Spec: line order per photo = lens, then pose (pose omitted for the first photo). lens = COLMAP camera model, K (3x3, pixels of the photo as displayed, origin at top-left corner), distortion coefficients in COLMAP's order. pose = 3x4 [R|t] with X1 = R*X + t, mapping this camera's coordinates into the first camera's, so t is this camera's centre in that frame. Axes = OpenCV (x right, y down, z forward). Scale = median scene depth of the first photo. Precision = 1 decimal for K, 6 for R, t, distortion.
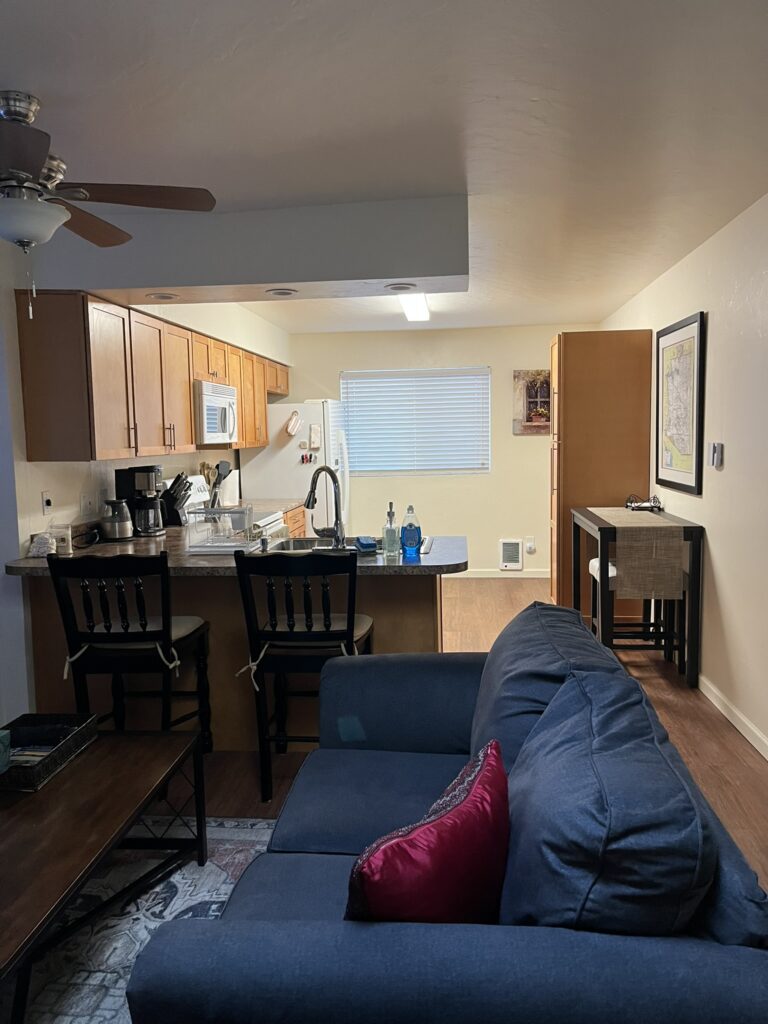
lens RADIAL K [[770.4, 0, 379.3], [0, 770.4, 513.4], [0, 0, 1]] dist [0.091657, -0.120154]
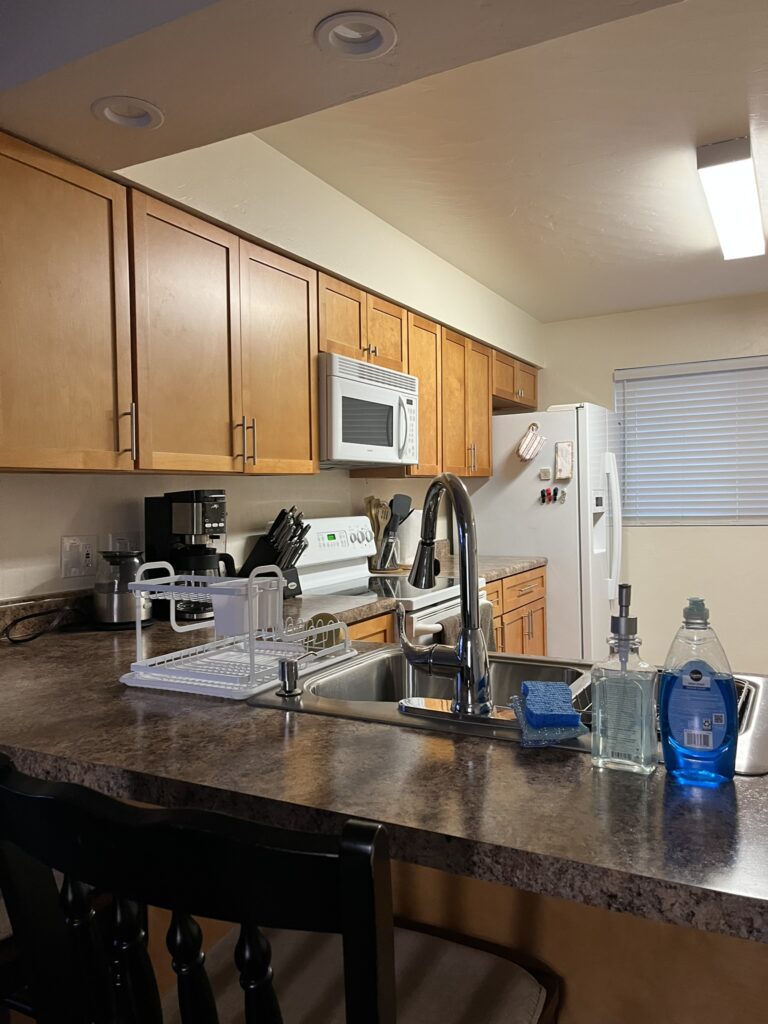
lens RADIAL K [[770.4, 0, 379.3], [0, 770.4, 513.4], [0, 0, 1]] dist [0.091657, -0.120154]
pose [[0.925207, 0.010761, -0.379311, 0.028627], [-0.037241, 0.997347, -0.062543, -0.013878], [0.377632, 0.071992, 0.923153, 0.480590]]
